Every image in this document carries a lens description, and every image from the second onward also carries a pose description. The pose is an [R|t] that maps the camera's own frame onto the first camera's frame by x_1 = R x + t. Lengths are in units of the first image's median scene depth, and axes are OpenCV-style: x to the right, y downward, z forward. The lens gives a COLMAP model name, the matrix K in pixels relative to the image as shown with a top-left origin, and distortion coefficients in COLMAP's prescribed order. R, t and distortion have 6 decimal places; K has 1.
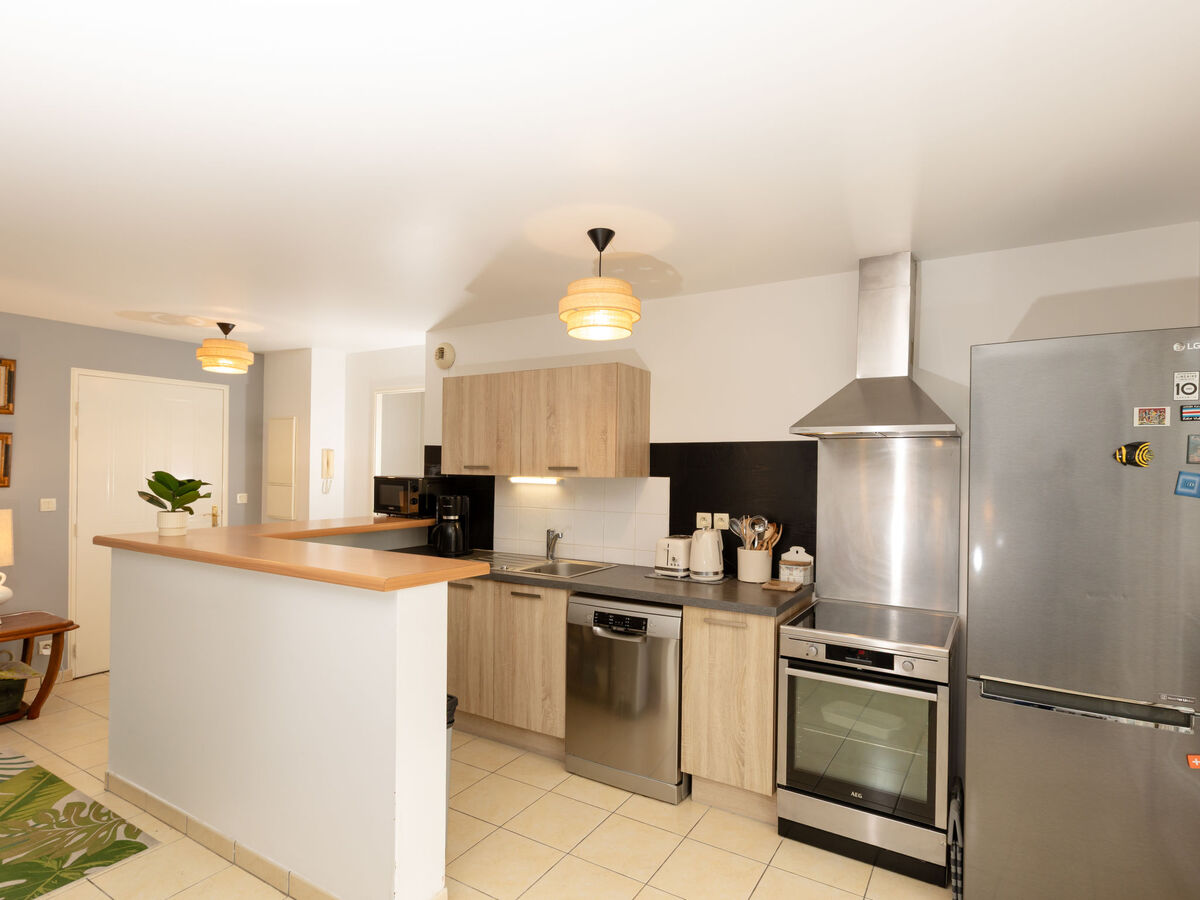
lens RADIAL K [[643.0, 0, 599.9], [0, 643.0, 471.2], [0, 0, 1]] dist [0.002458, 0.000583]
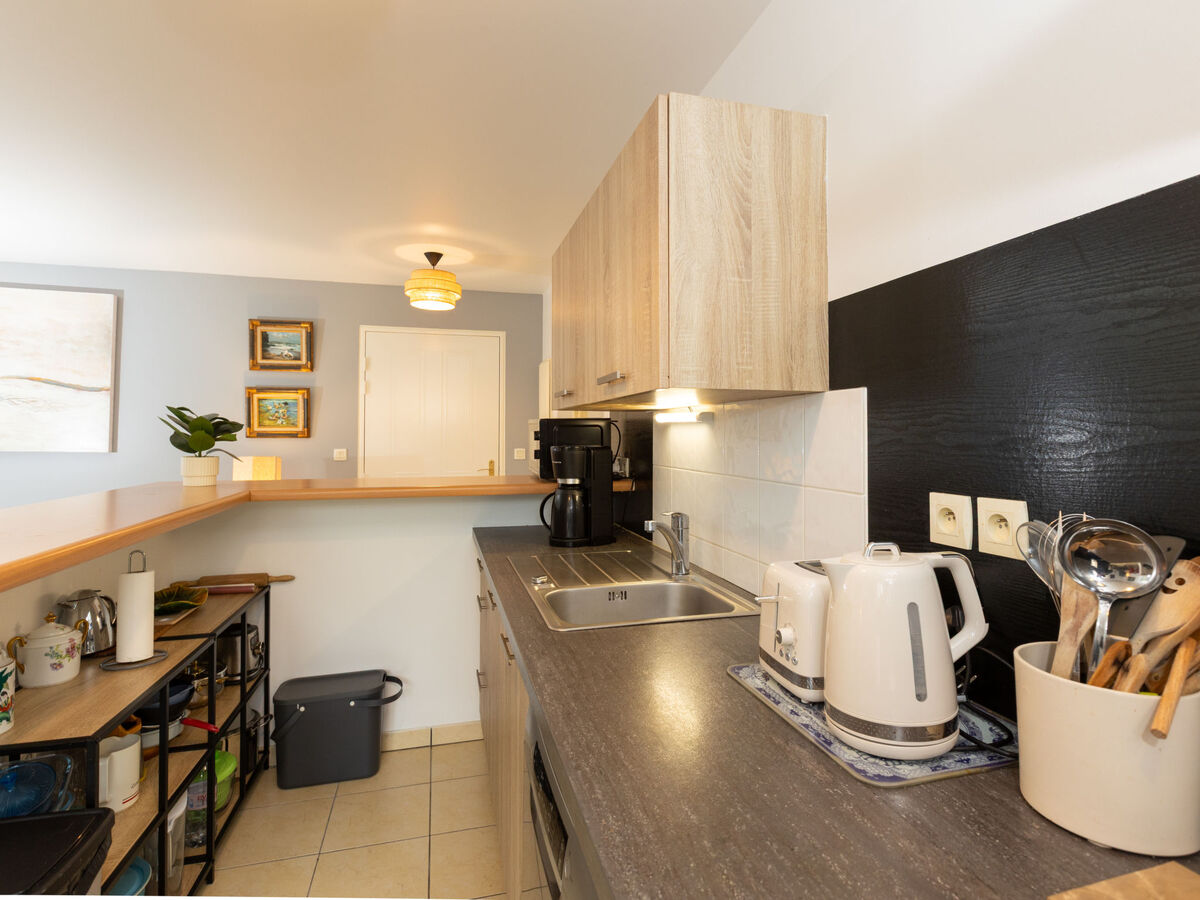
lens RADIAL K [[633.4, 0, 625.2], [0, 633.4, 426.1], [0, 0, 1]] dist [0.000460, 0.000659]
pose [[0.744260, -0.019061, -0.667618, 0.238008], [0.005171, 0.999727, -0.022779, 0.037788], [0.667870, 0.013501, 0.744155, 0.655993]]
